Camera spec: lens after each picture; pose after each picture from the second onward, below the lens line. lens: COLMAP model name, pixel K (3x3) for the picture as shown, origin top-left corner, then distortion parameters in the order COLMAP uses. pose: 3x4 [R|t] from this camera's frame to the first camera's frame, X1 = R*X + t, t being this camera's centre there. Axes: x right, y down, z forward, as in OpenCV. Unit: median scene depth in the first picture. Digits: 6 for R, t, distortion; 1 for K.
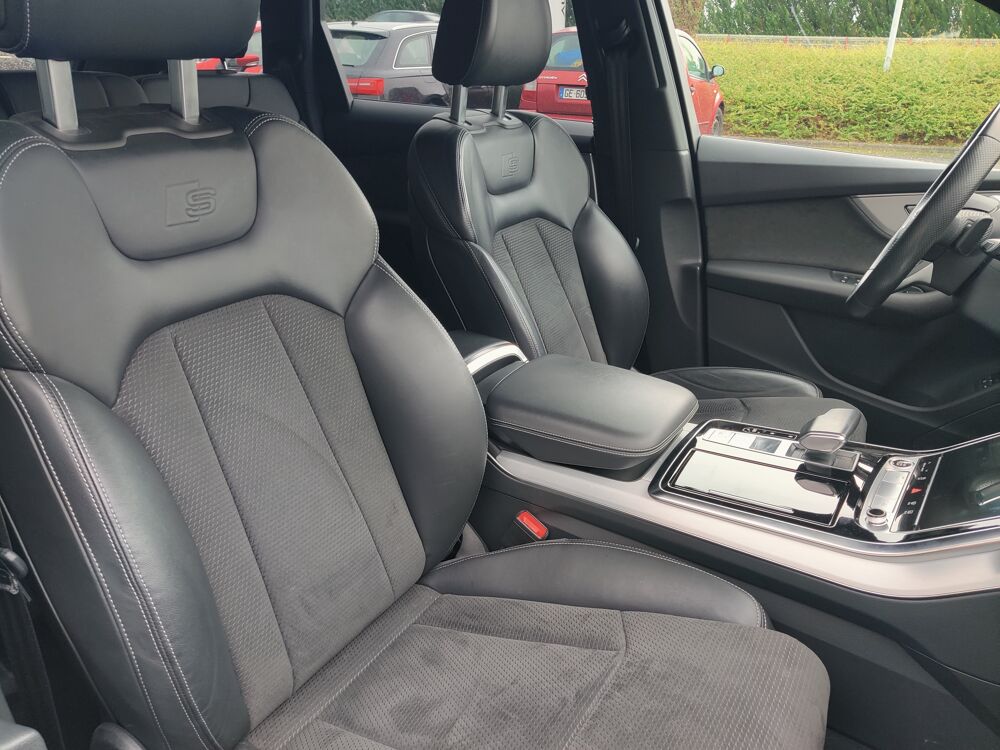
lens RADIAL K [[745.4, 0, 500.0], [0, 745.4, 375.0], [0, 0, 1]] dist [-0.007975, -0.012859]
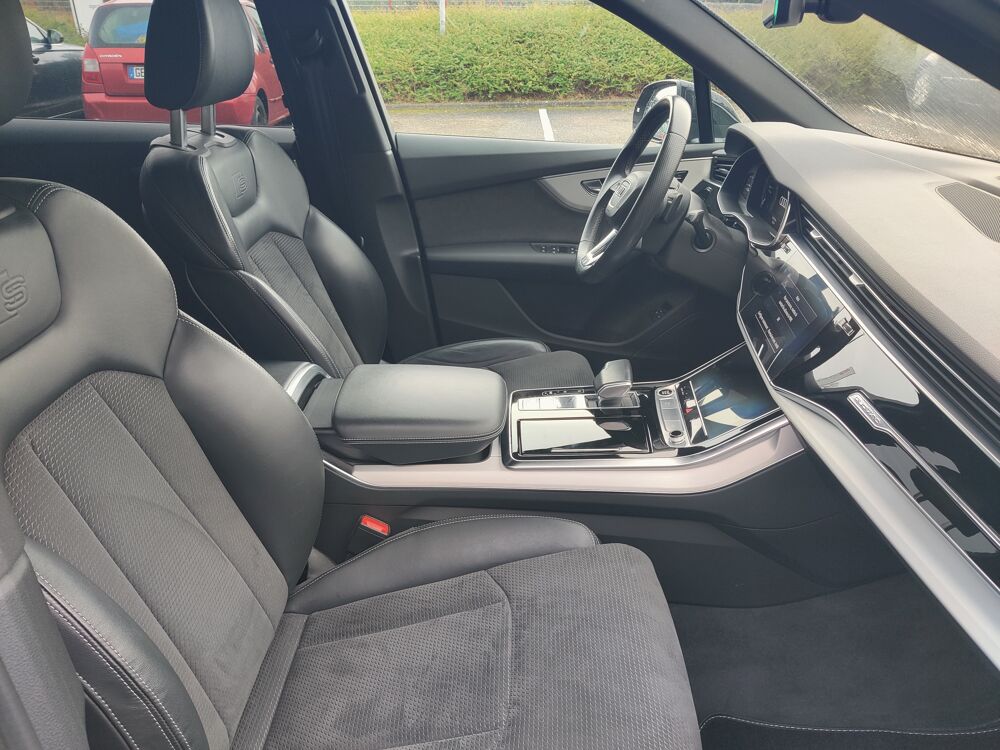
lens RADIAL K [[747.1, 0, 498.6], [0, 747.1, 409.1], [0, 0, 1]] dist [-0.047479, -0.003060]
pose [[0.870546, -0.235826, 0.431898, -0.178743], [0.201742, 0.971575, 0.123863, -0.045921], [-0.448831, -0.020696, 0.893377, -0.029358]]
